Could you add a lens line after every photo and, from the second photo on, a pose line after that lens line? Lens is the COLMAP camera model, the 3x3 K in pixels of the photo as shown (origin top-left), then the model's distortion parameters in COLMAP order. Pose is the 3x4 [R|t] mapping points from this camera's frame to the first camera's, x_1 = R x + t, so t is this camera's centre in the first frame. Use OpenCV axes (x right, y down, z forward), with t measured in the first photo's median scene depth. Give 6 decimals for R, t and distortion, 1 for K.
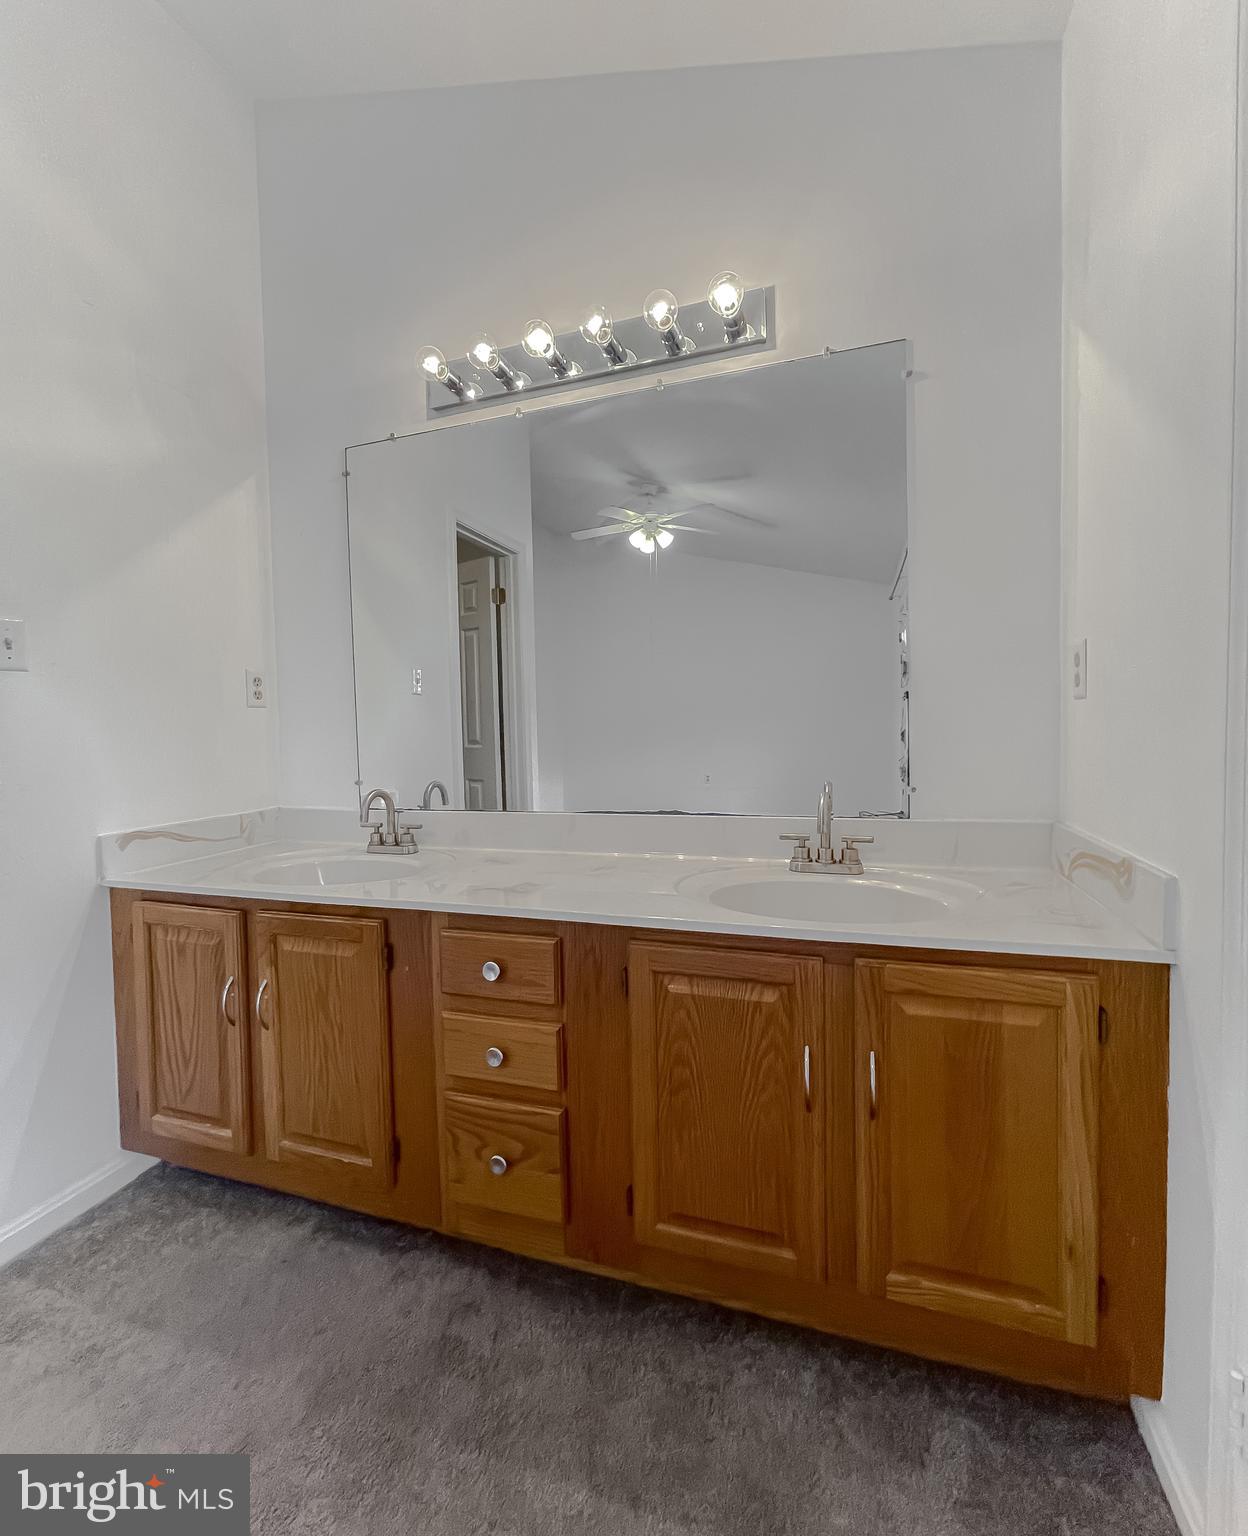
lens RADIAL K [[662.7, 0, 620.7], [0, 662.7, 760.7], [0, 0, 1]] dist [-0.006947, 0.001016]
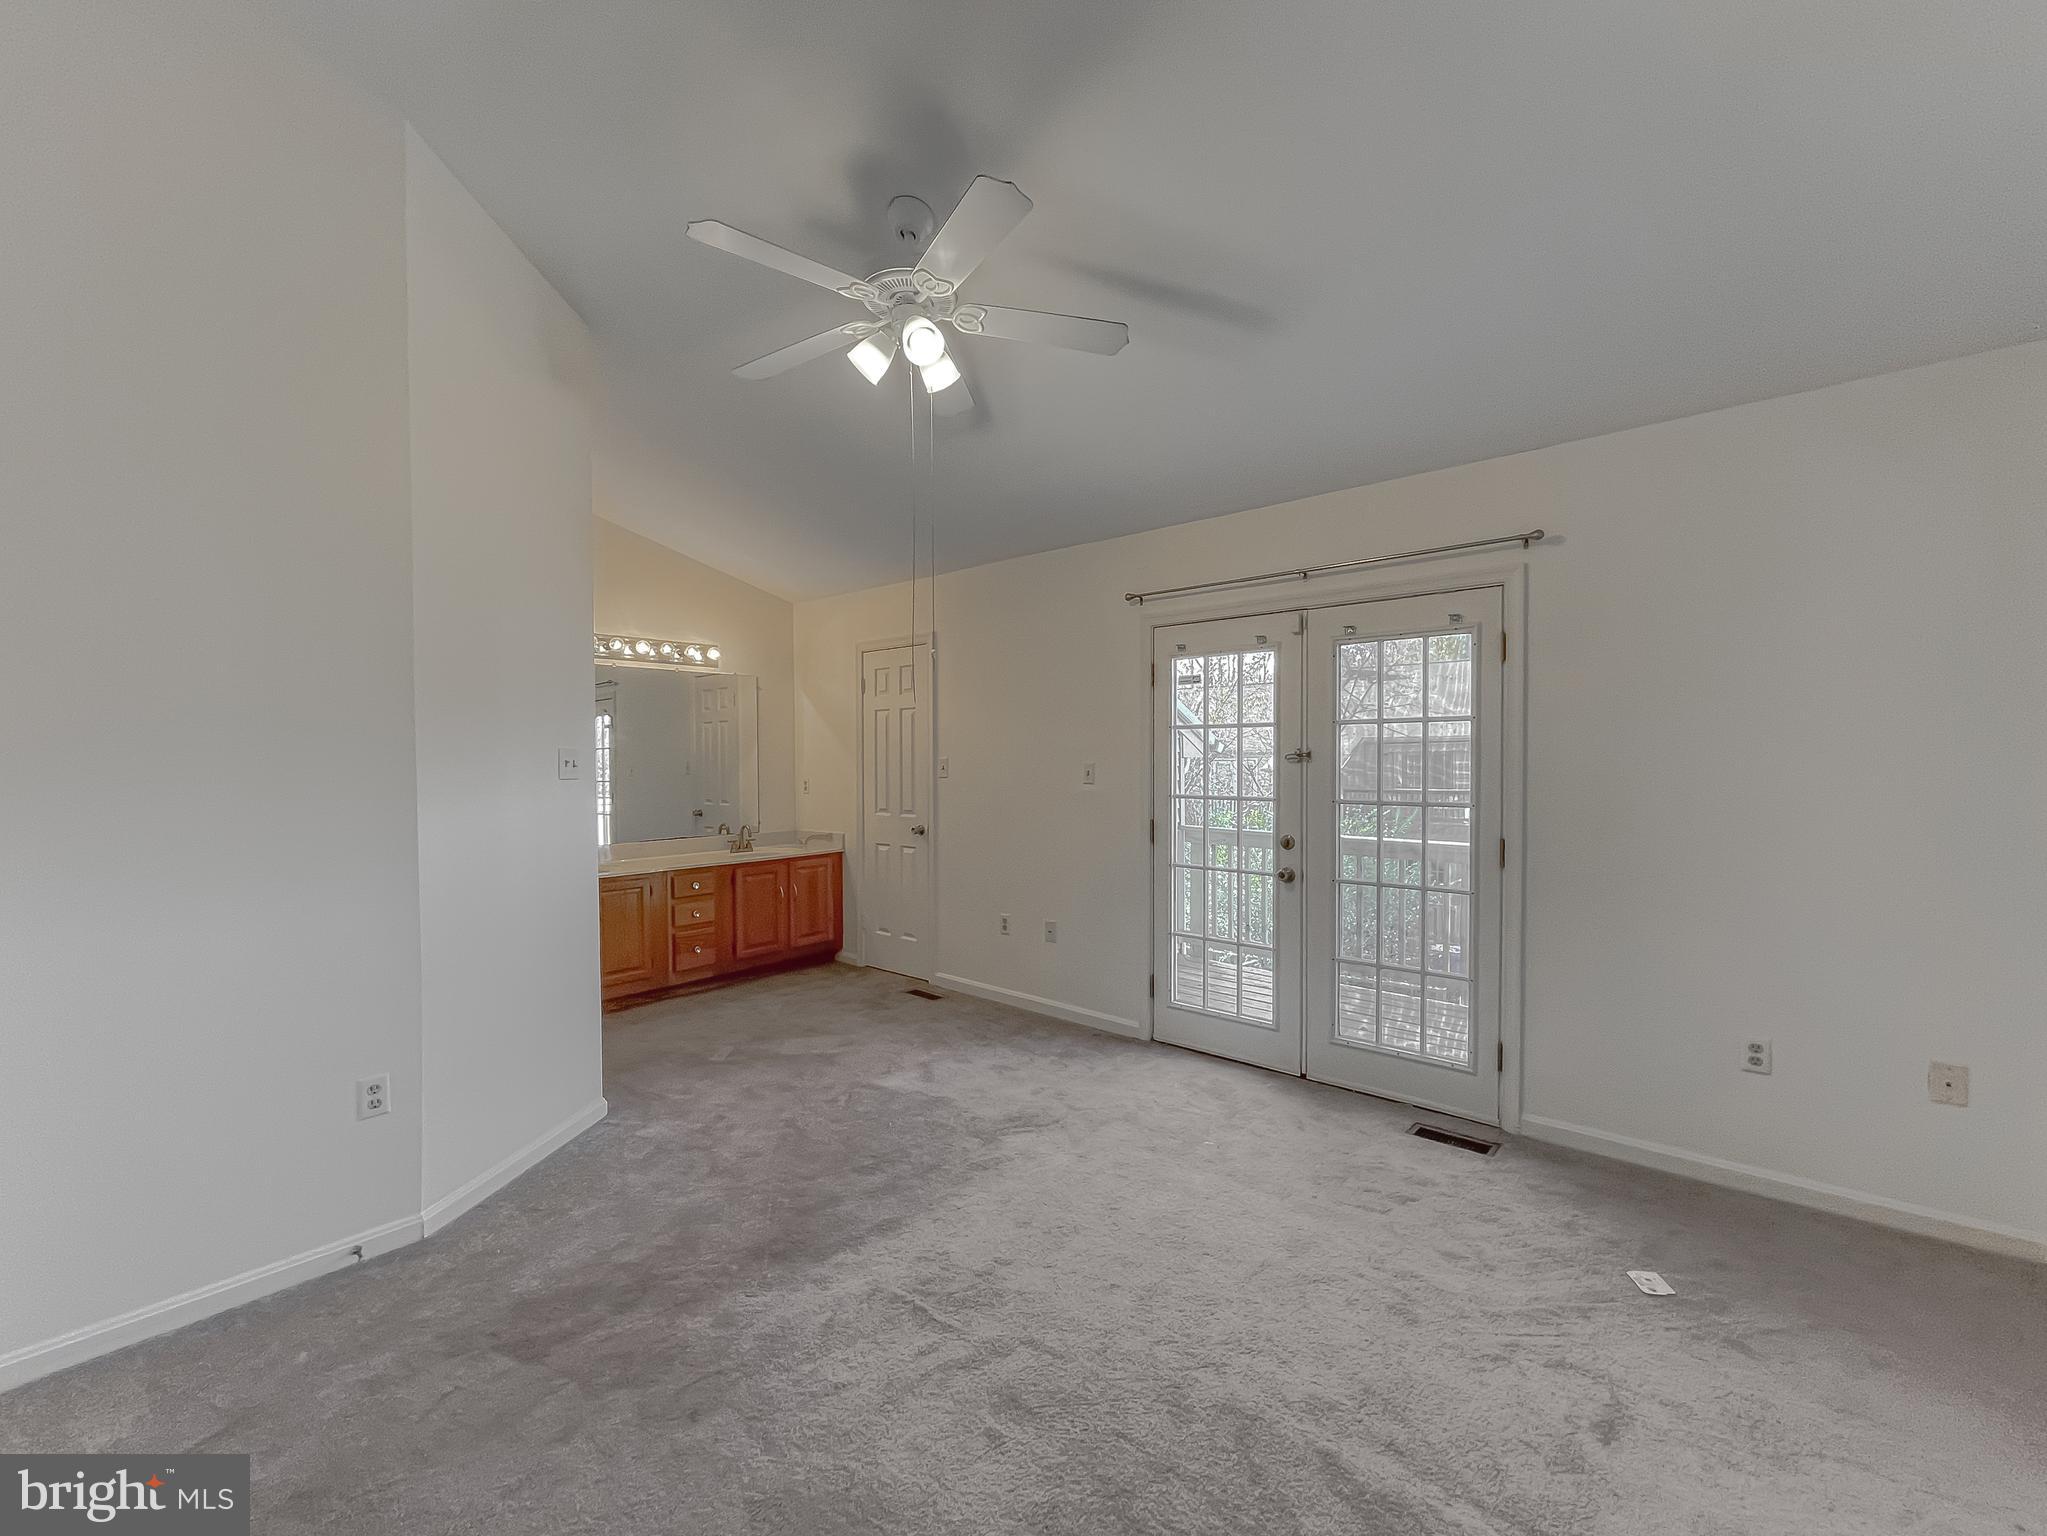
lens RADIAL K [[845.7, 0, 1027.5], [0, 845.7, 774.3], [0, 0, 1]] dist [-0.006262, 0.003127]
pose [[0.368594, 0.007206, 0.929563, -3.288412], [0.039066, 0.998966, -0.023234, -0.047679], [-0.928769, 0.044879, 0.367931, -1.897749]]
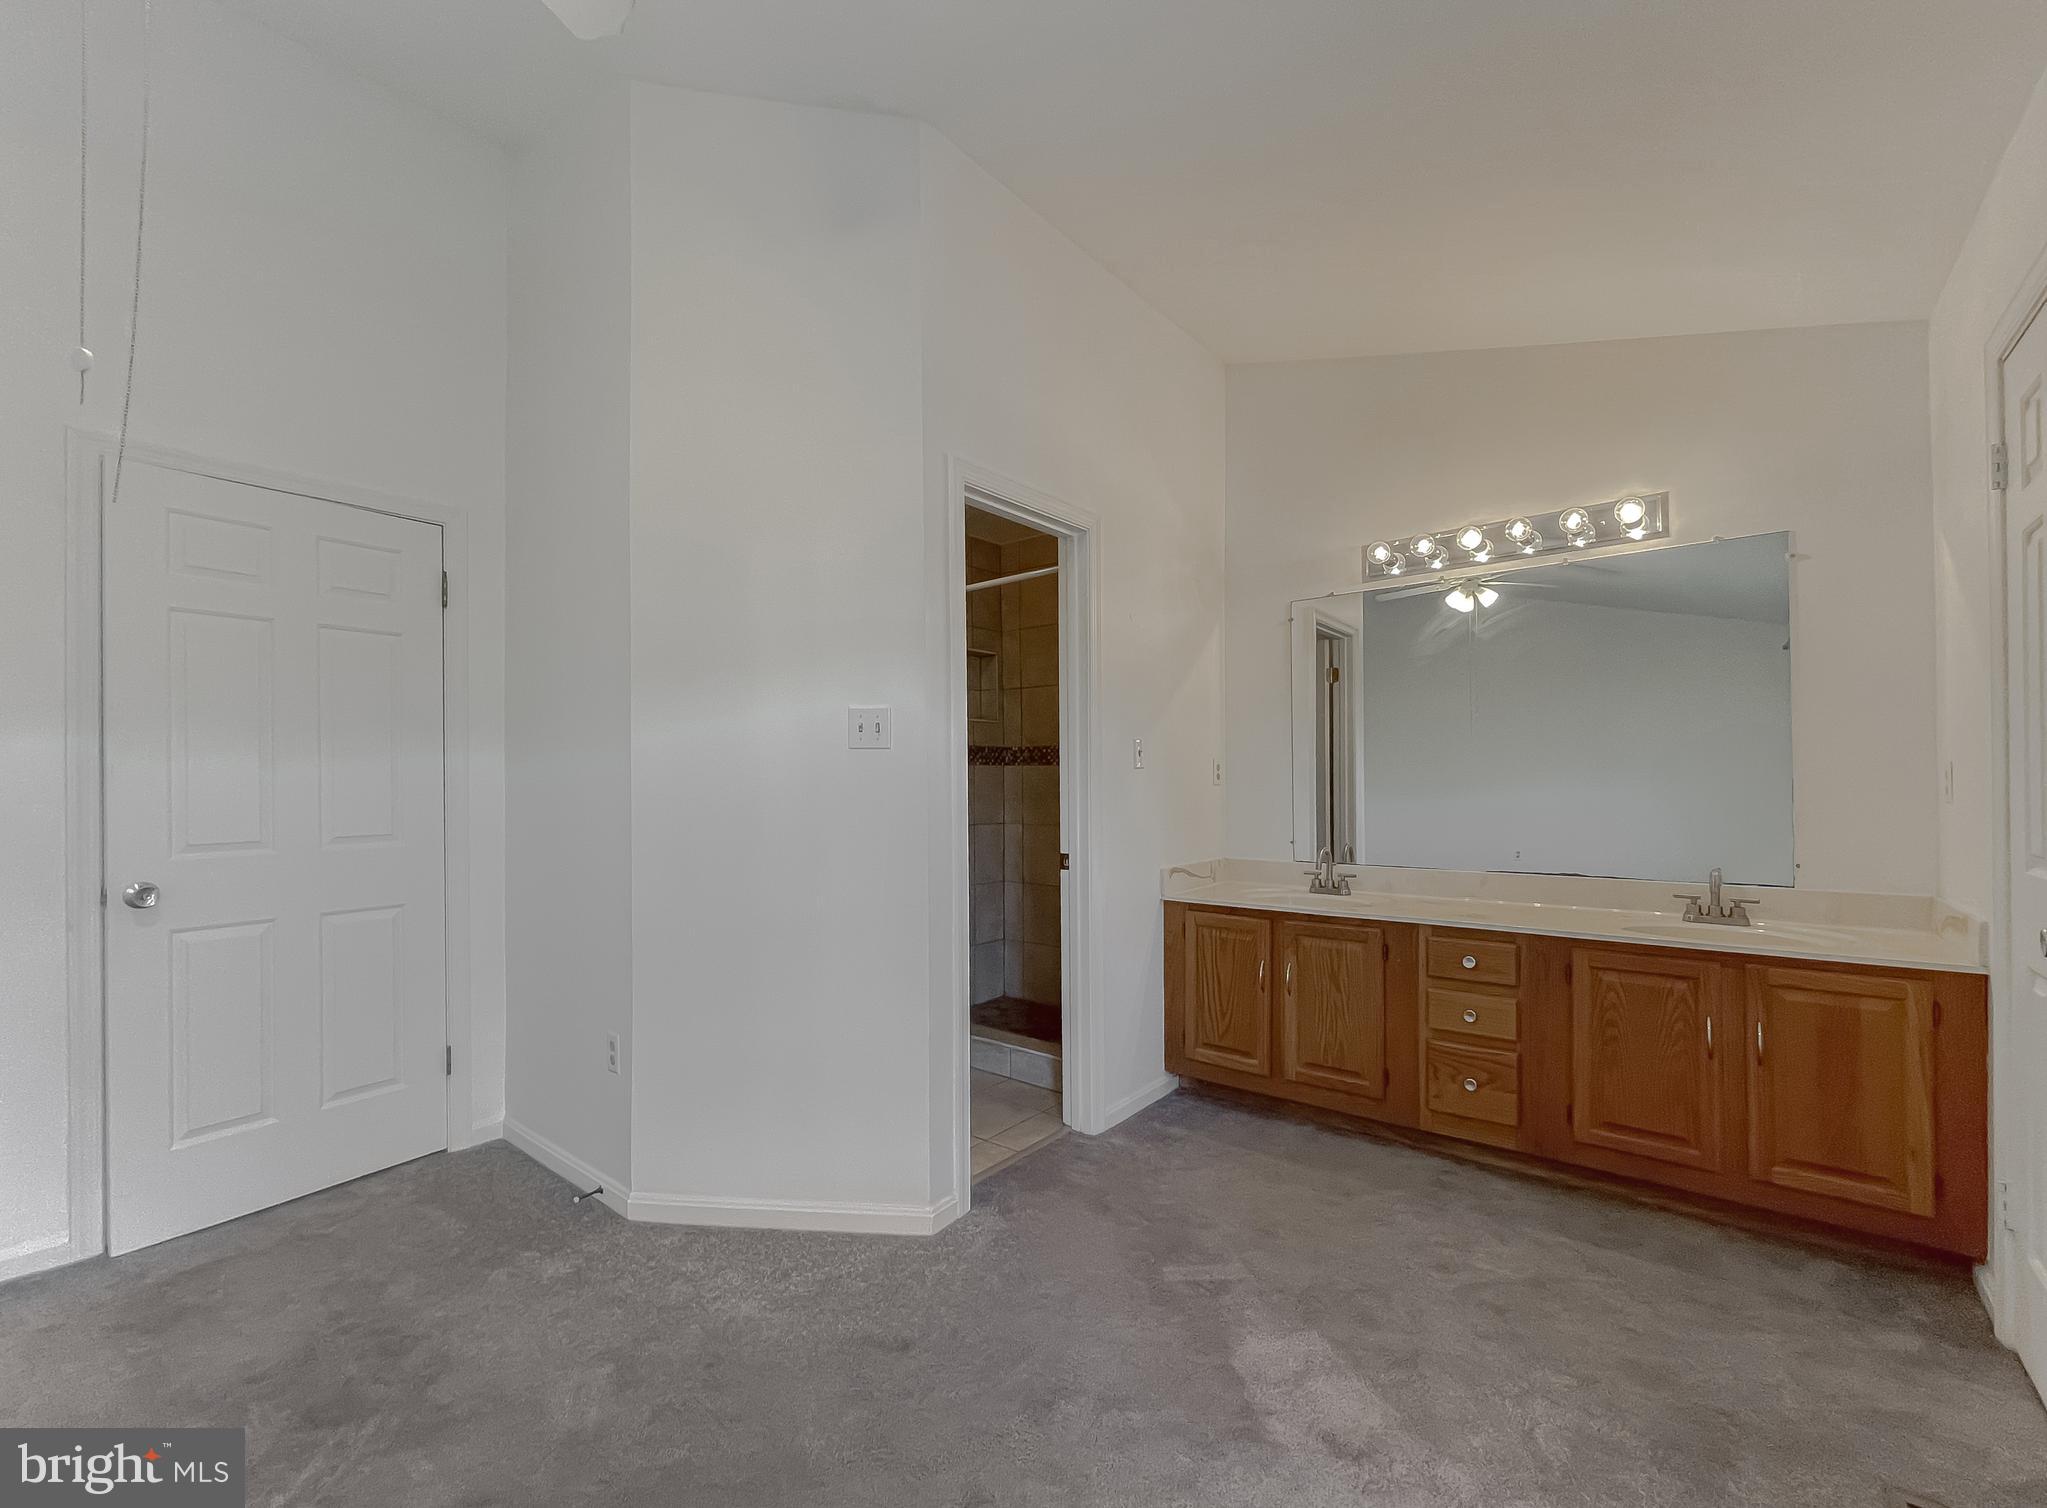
lens RADIAL K [[845.7, 0, 1019.1], [0, 845.7, 779.6], [0, 0, 1]] dist [-0.006262, 0.003127]
pose [[0.936764, 0.015963, -0.349597, -0.512681], [-0.032026, 0.998678, -0.040214, -0.012332], [0.348493, 0.048867, 0.936037, -1.349045]]
